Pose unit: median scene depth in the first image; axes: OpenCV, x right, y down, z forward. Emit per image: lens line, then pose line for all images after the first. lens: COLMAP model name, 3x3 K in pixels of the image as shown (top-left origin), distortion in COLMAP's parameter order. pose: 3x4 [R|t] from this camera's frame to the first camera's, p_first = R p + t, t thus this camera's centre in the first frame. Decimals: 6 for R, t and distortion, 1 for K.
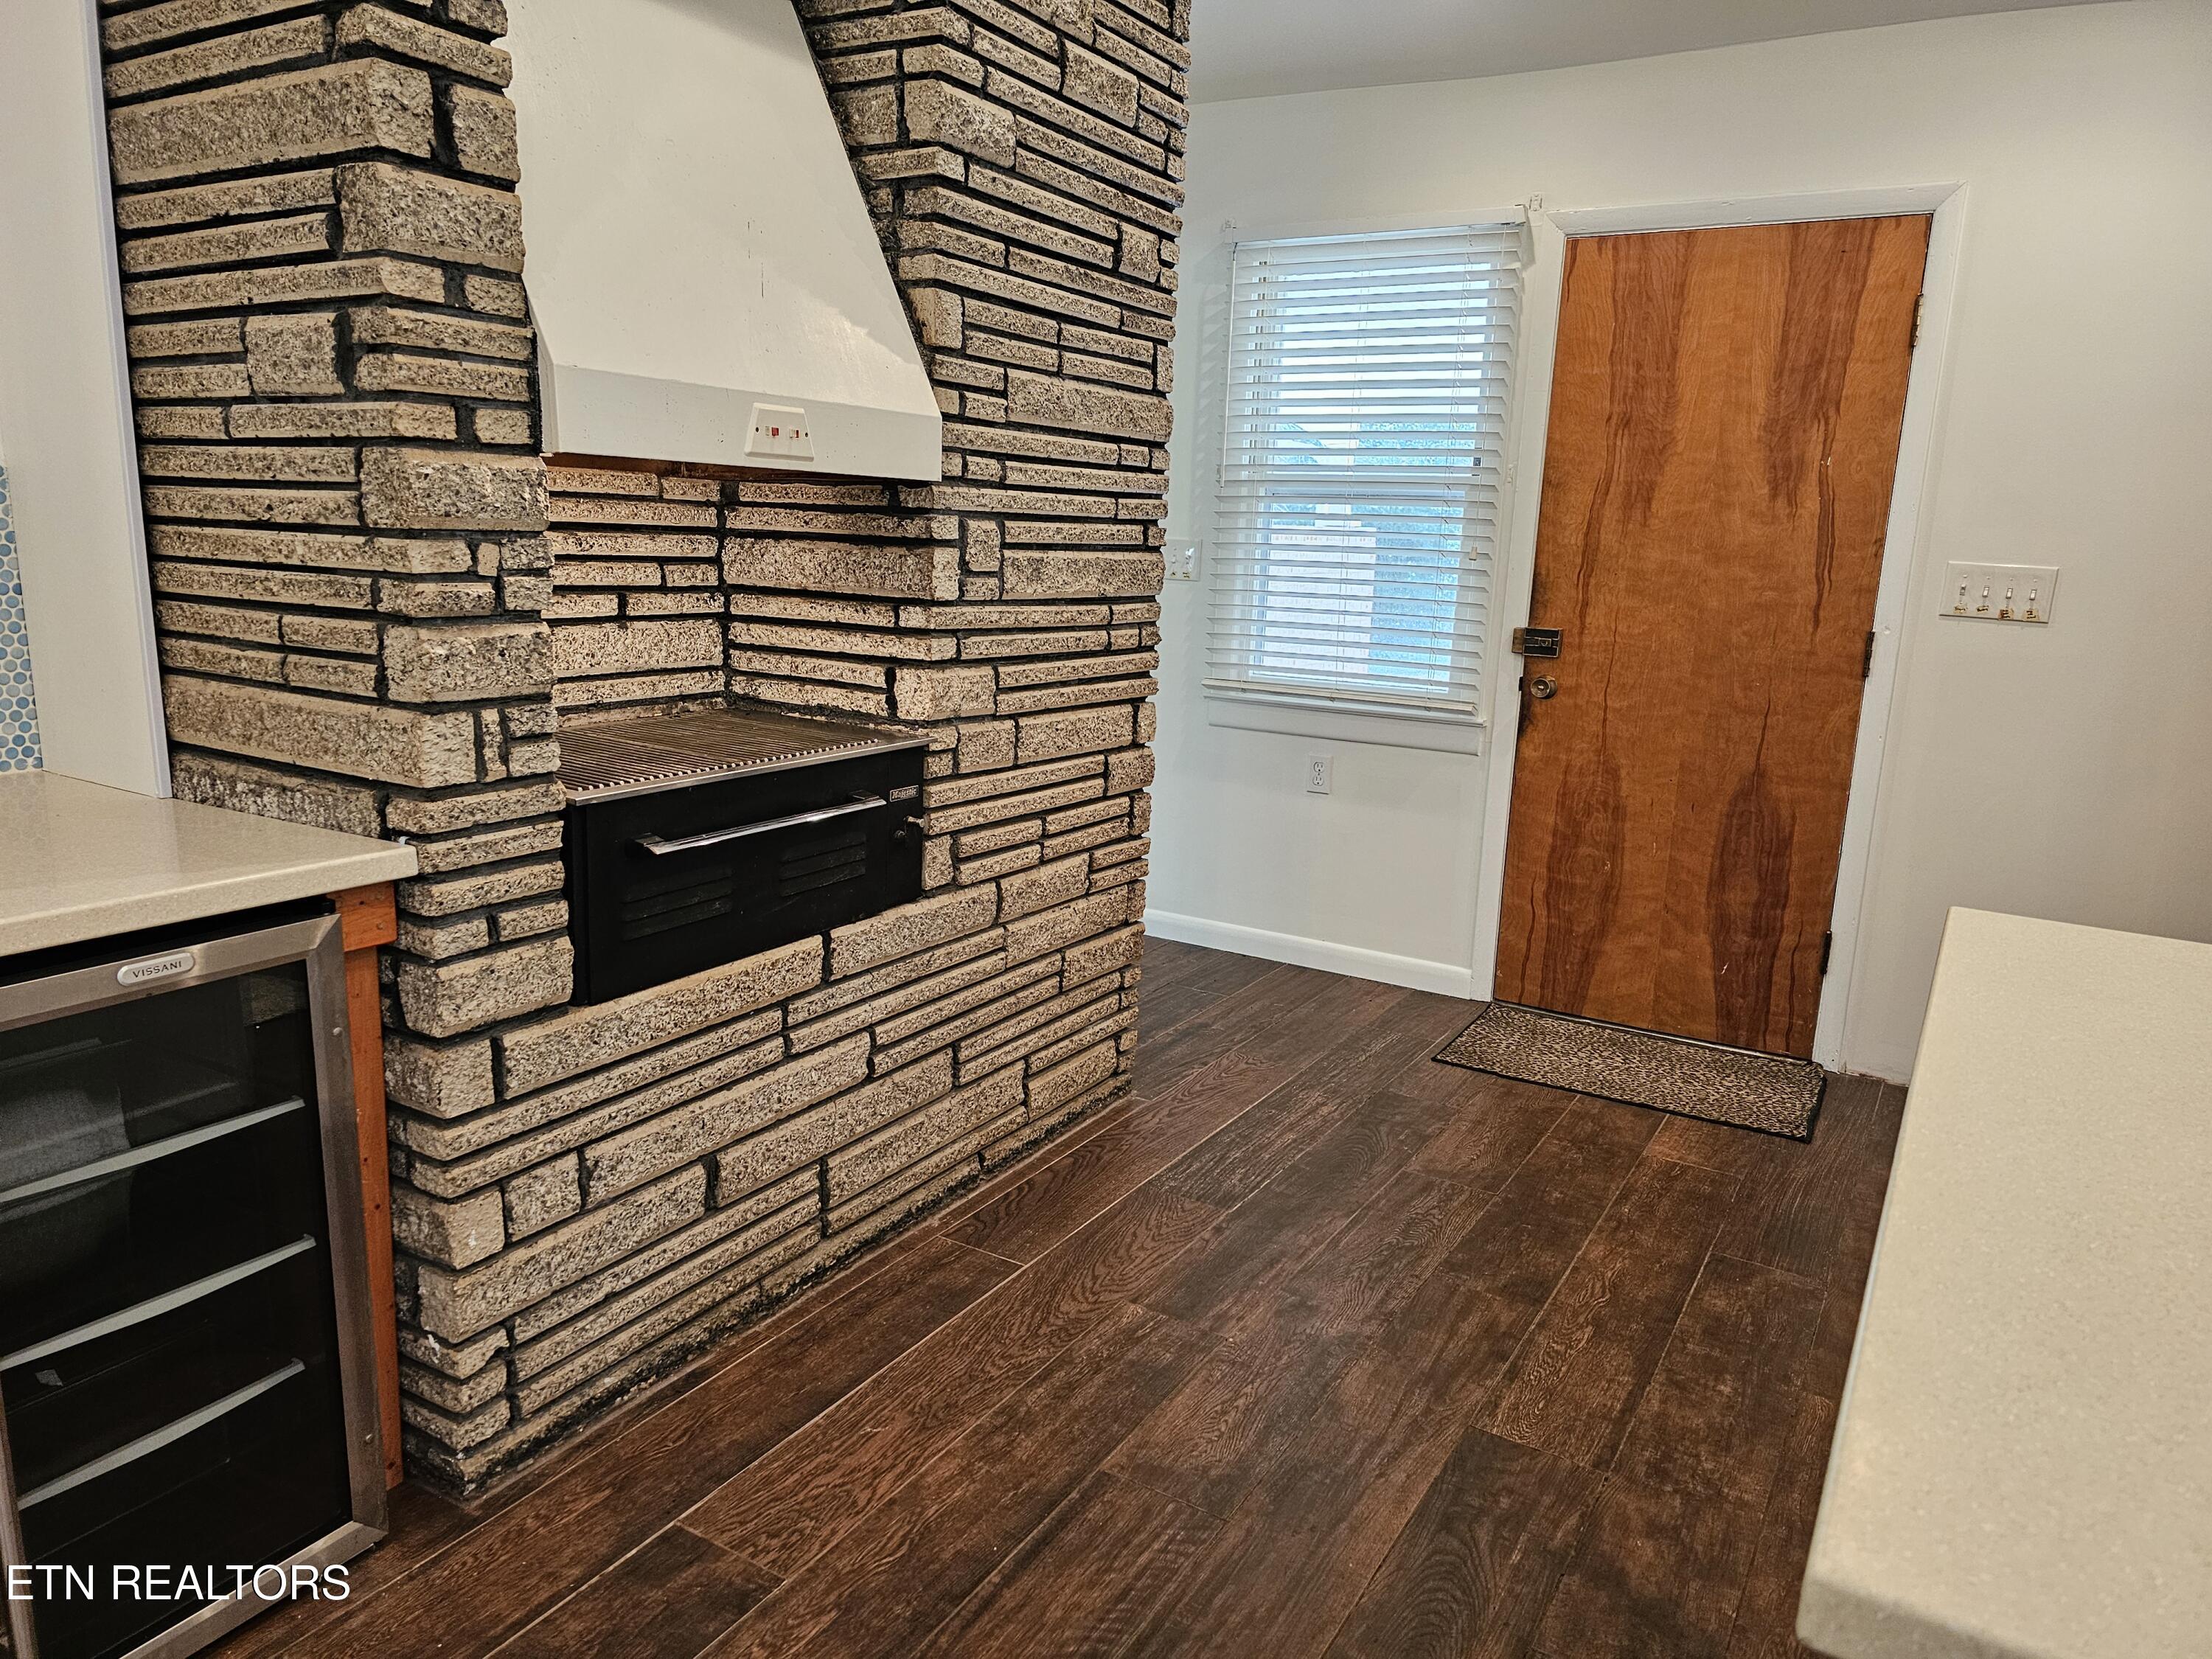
lens RADIAL K [[1479.8, 0, 1111.7], [0, 1479.8, 835.1], [0, 0, 1]] dist [0.063904, -0.036304]
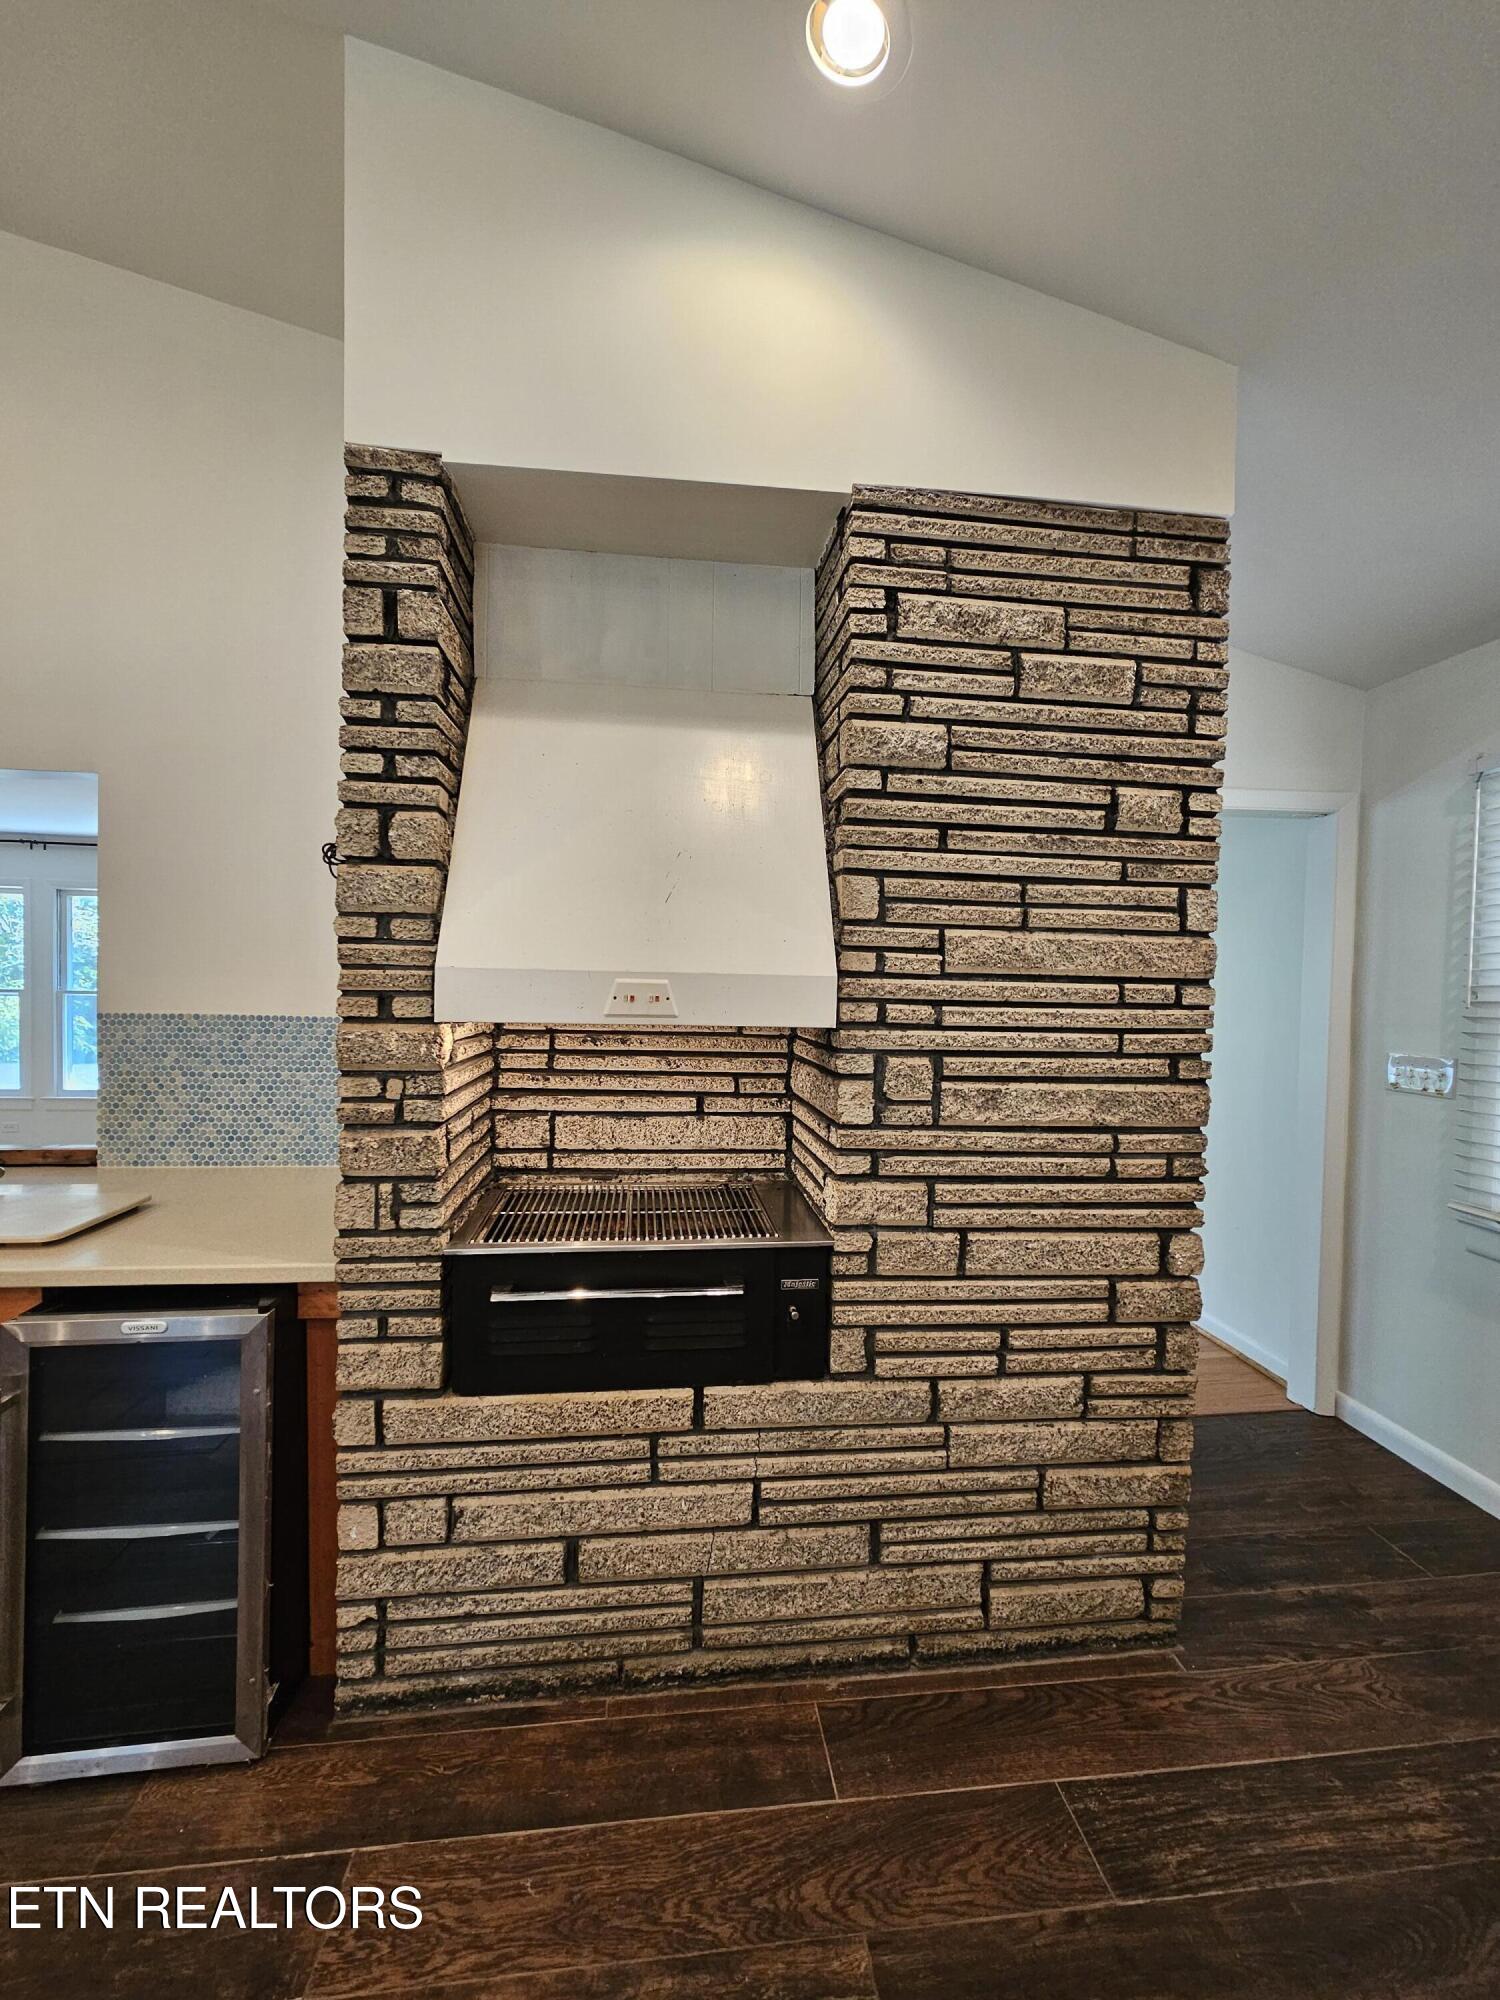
lens RADIAL K [[814.2, 0, 744.7], [0, 814.2, 1007.7], [0, 0, 1]] dist [-0.002456, -0.000208]
pose [[0.611450, -0.003606, -0.791275, 0.343065], [-0.160436, 0.978654, -0.128435, -0.152269], [0.774848, 0.205481, 0.597819, 0.530943]]
